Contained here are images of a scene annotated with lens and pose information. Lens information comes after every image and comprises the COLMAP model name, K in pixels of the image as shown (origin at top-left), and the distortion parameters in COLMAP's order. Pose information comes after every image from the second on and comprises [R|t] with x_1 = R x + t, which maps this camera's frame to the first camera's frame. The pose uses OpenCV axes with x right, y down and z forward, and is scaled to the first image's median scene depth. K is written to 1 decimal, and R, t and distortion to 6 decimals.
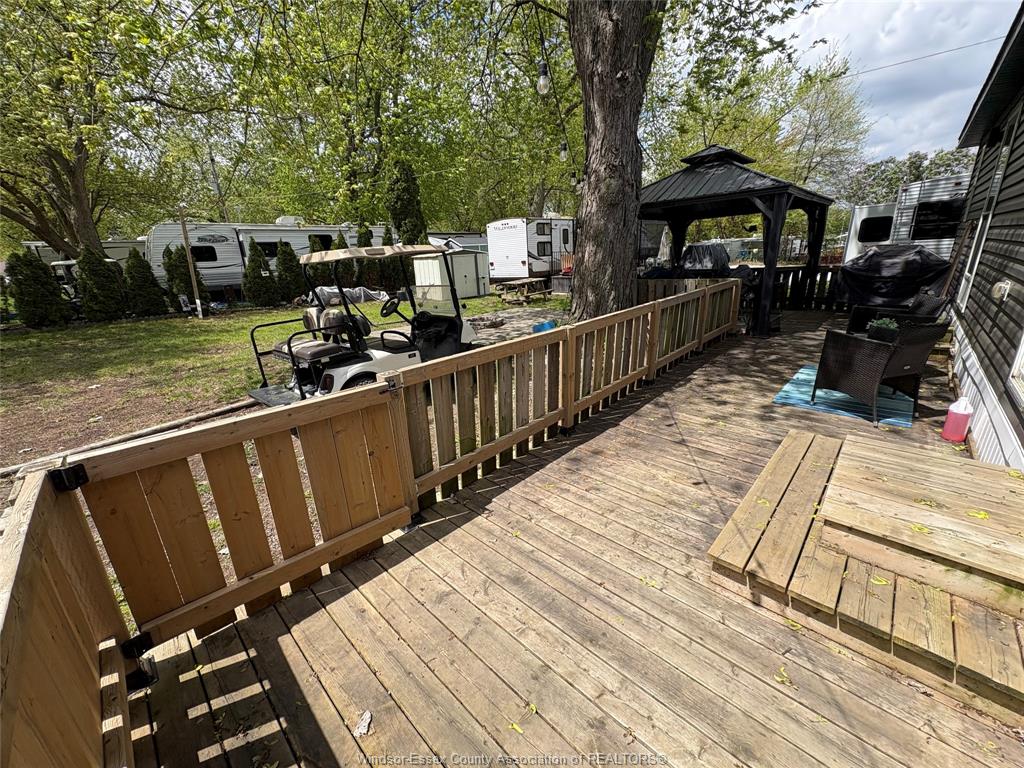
lens RADIAL K [[404.3, 0, 510.9], [0, 404.3, 383.6], [0, 0, 1]] dist [-0.001264, 0.000563]
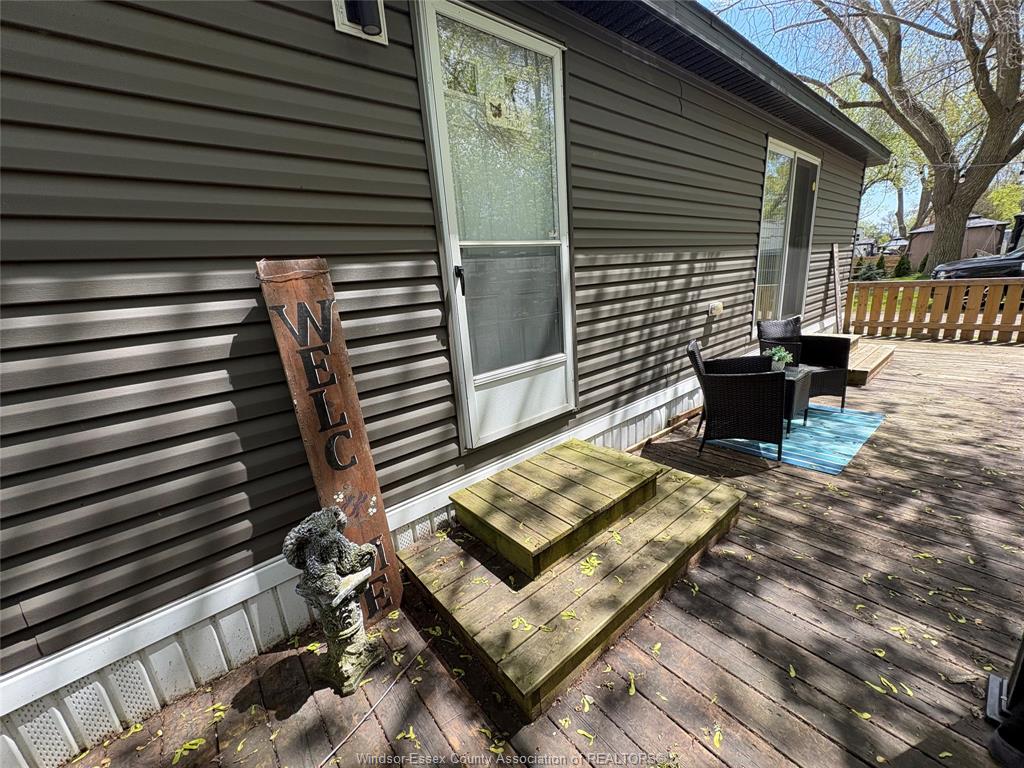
lens RADIAL K [[404.3, 0, 514.3], [0, 404.3, 386.8], [0, 0, 1]] dist [-0.001264, 0.000563]
pose [[-0.985976, 0.088125, 0.141723, 1.251421], [0.151568, 0.828271, 0.539439, -0.600838], [-0.069847, 0.553355, -0.830012, 1.659703]]
